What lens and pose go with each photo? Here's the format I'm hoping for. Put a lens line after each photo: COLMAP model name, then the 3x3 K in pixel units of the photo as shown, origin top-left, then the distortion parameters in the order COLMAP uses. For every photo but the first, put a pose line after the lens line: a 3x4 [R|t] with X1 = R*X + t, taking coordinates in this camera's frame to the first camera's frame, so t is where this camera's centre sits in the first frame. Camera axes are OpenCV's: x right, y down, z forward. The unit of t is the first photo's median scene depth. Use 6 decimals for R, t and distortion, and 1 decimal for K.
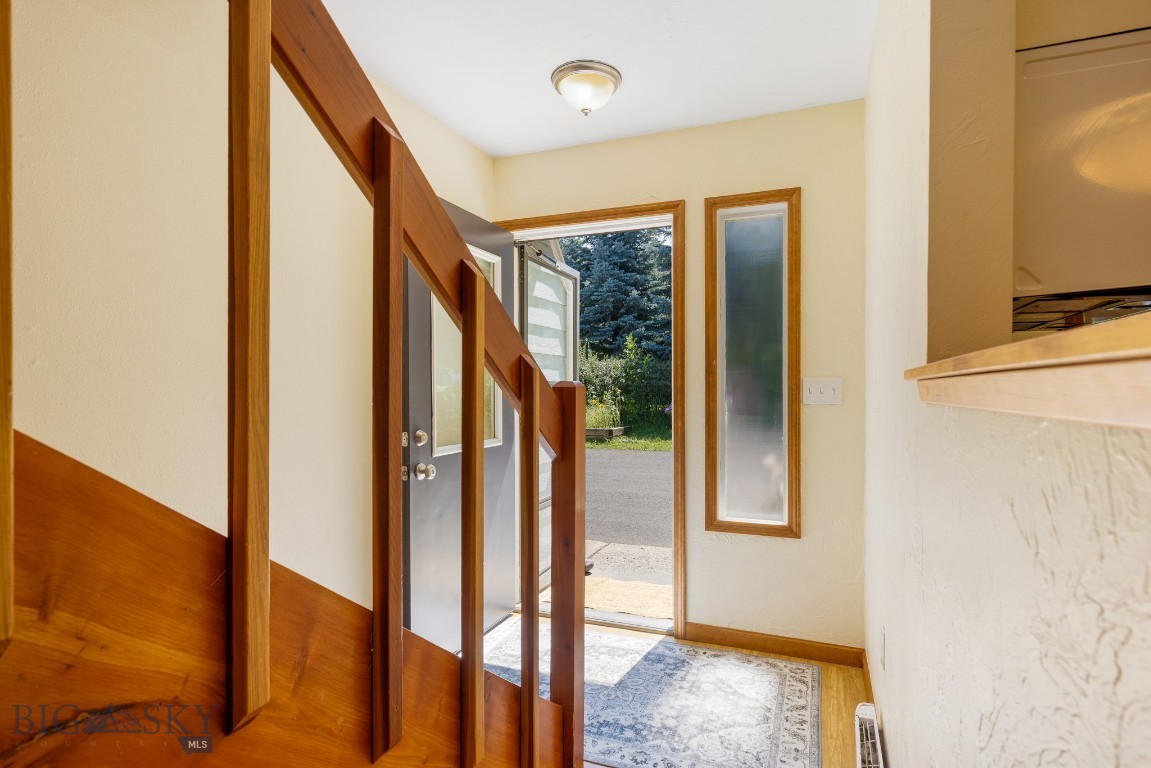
lens RADIAL K [[609.8, 0, 576.5], [0, 609.8, 388.1], [0, 0, 1]] dist [0.011823, -0.000817]
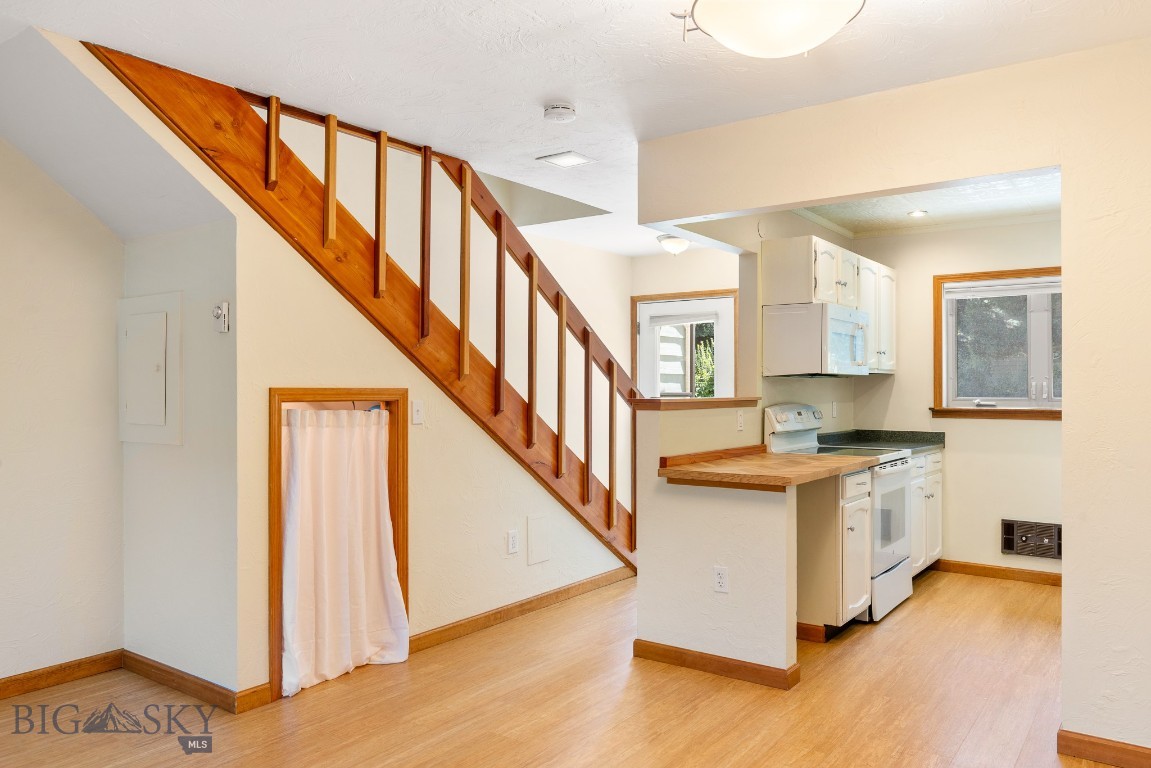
lens RADIAL K [[817.4, 0, 571.9], [0, 817.4, 381.8], [0, 0, 1]] dist [-0.007709, -0.000212]
pose [[0.970640, -0.002226, -0.240529, 0.728995], [-0.000165, 0.999951, -0.009920, -0.068901], [0.240539, 0.009669, 0.970591, -3.559851]]
